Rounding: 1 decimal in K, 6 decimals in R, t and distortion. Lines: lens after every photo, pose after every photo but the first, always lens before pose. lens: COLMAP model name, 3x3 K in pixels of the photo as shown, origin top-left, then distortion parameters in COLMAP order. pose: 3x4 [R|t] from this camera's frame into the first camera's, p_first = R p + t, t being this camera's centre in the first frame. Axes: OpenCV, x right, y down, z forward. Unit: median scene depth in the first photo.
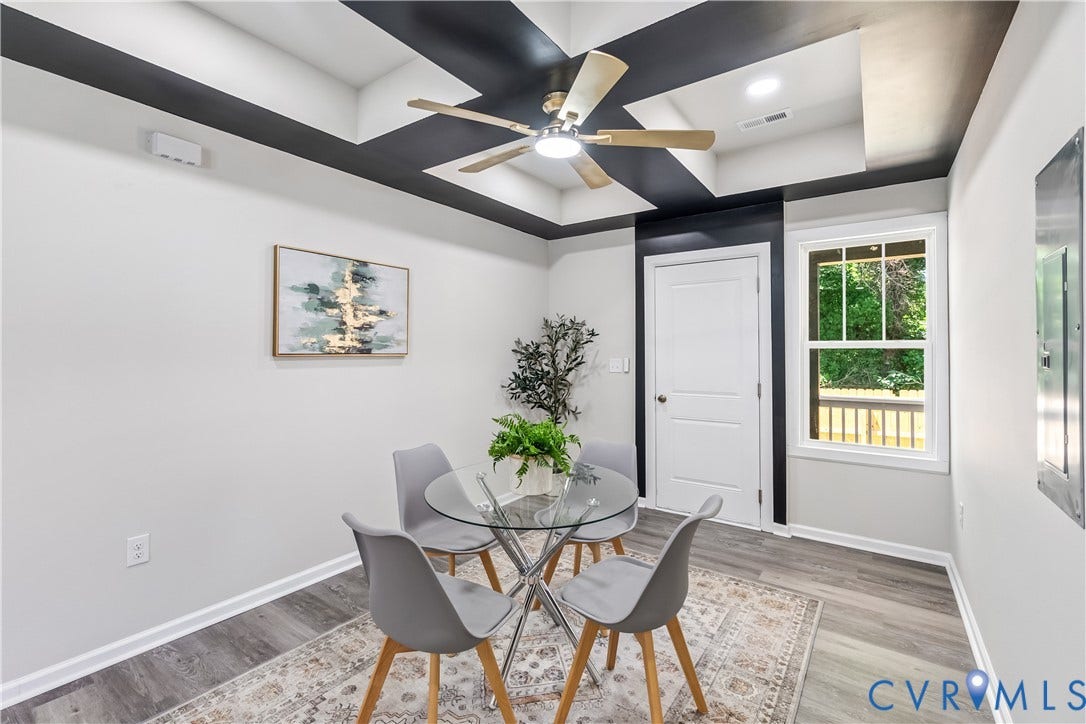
lens RADIAL K [[456.6, 0, 542.1], [0, 456.6, 355.7], [0, 0, 1]] dist [-0.000707, 0.000424]
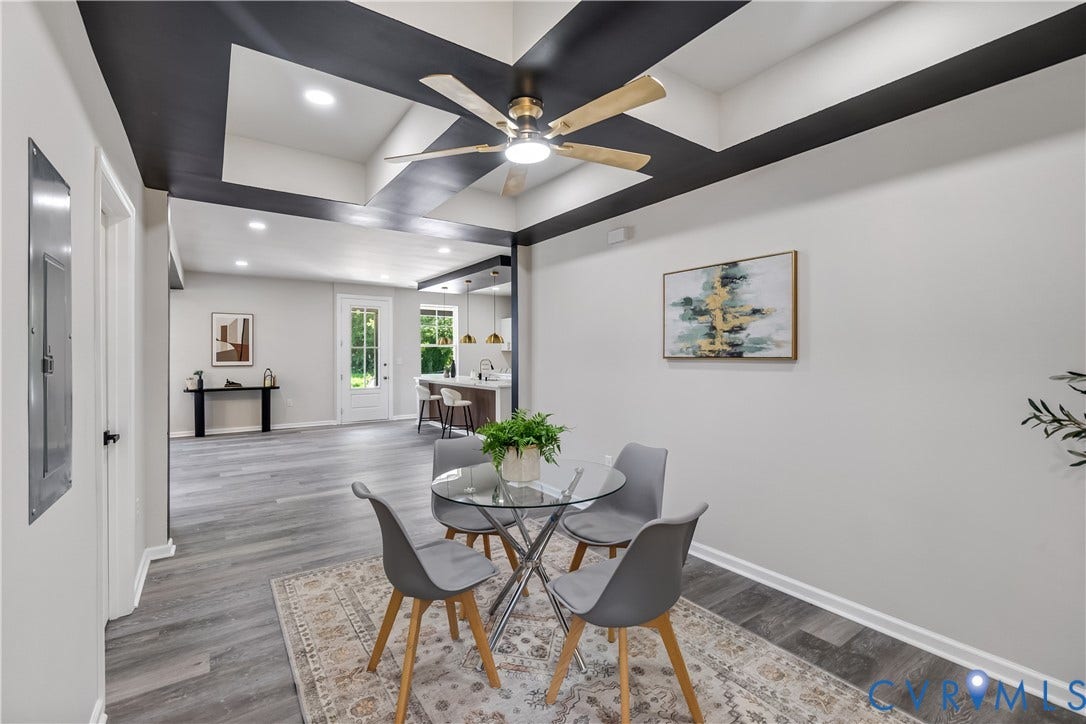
lens RADIAL K [[473.4, 0, 541.3], [0, 473.4, 364.1], [0, 0, 1]] dist [0.000481, 0.000566]
pose [[-0.317401, 0.017784, -0.948125, 0.720518], [-0.004735, 0.999782, 0.020338, -0.008414], [0.948280, 0.010944, -0.317248, 0.962278]]
